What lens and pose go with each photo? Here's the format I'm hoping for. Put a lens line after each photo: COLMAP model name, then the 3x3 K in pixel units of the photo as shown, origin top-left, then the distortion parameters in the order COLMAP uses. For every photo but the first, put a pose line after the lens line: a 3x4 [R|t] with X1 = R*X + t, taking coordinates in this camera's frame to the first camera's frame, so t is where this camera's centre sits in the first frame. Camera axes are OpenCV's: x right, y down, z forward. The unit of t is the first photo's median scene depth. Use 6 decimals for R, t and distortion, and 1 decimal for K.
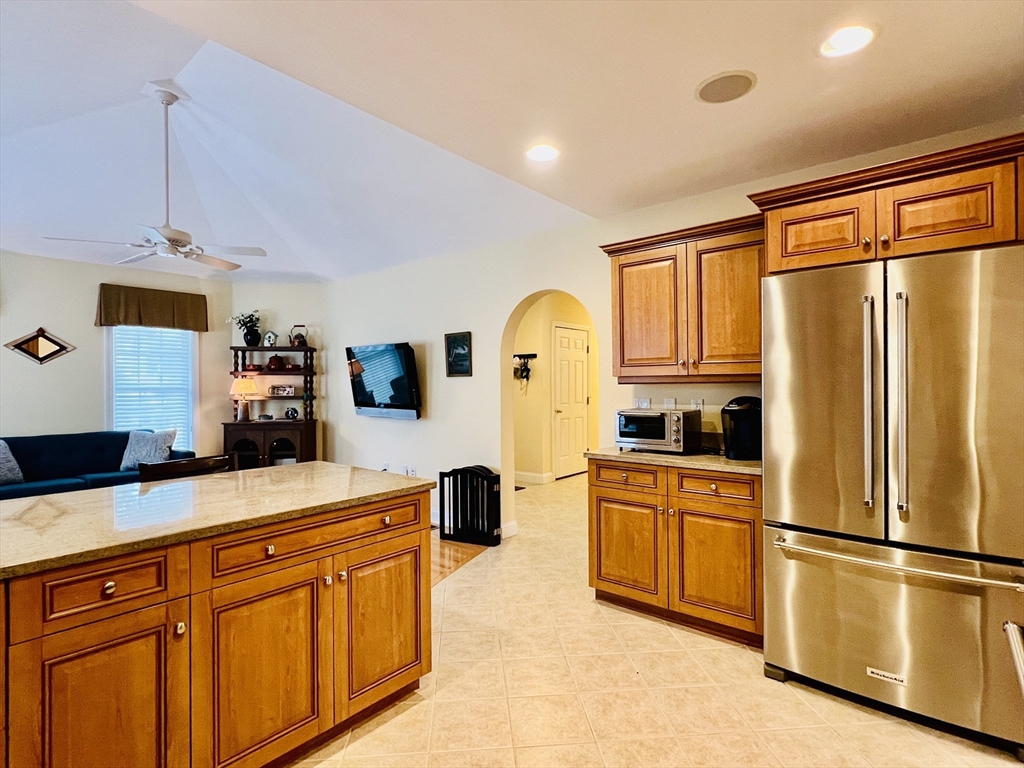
lens RADIAL K [[513.7, 0, 512.0], [0, 513.7, 384.0], [0, 0, 1]] dist [-0.001138, -0.000005]
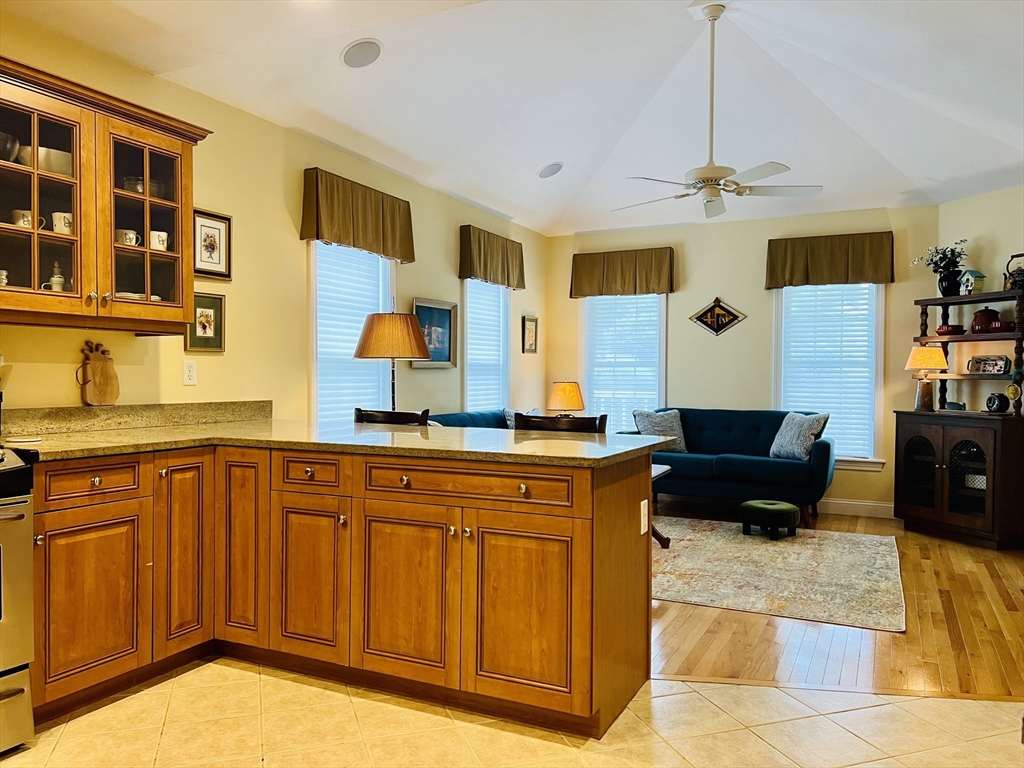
lens RADIAL K [[761.3, 0, 512.0], [0, 761.3, 384.0], [0, 0, 1]] dist [0.052283, -0.070332]
pose [[0.252971, 0.019661, -0.967274, 0.903475], [-0.008922, 0.999798, 0.017989, 0.072526], [0.967433, 0.004080, 0.253095, 0.651680]]
